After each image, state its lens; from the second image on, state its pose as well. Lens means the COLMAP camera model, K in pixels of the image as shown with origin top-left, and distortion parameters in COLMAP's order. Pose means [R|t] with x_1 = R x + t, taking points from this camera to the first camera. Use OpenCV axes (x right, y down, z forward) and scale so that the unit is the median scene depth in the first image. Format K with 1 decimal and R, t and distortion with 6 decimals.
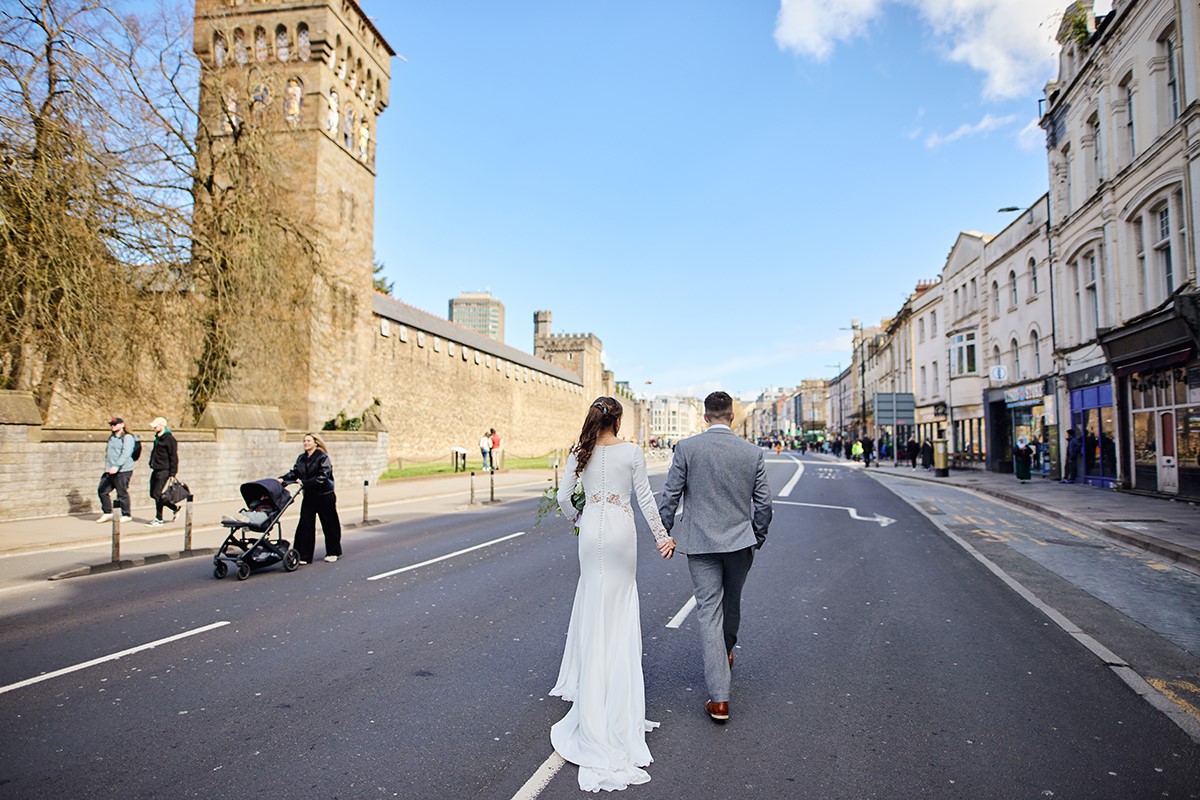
lens RADIAL K [[734.9, 0, 600.0], [0, 734.9, 400.0], [0, 0, 1]] dist [-0.031442, -0.000635]
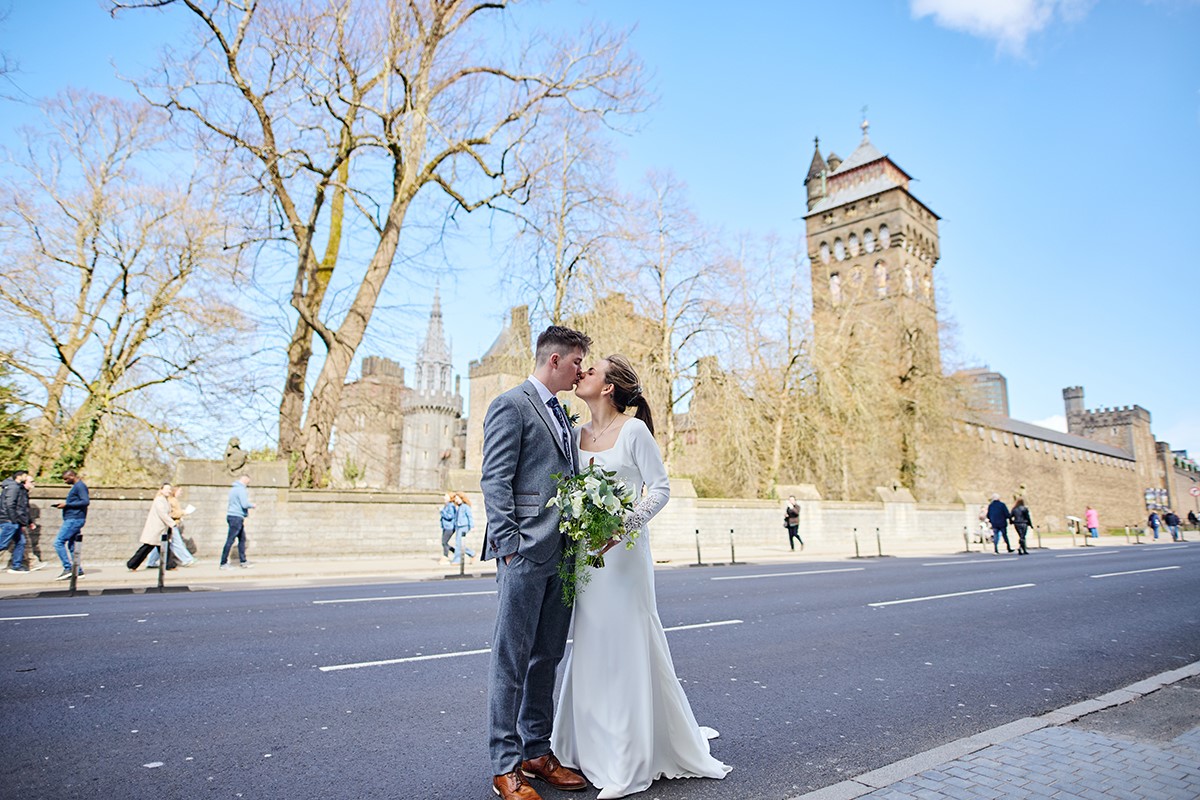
lens RADIAL K [[734.9, 0, 600.0], [0, 734.9, 400.0], [0, 0, 1]] dist [-0.031442, -0.000635]
pose [[0.800130, -0.110484, -0.589563, -0.028065], [0.040344, 0.990577, -0.130881, -0.004647], [0.598468, 0.080937, 0.797048, -0.292638]]
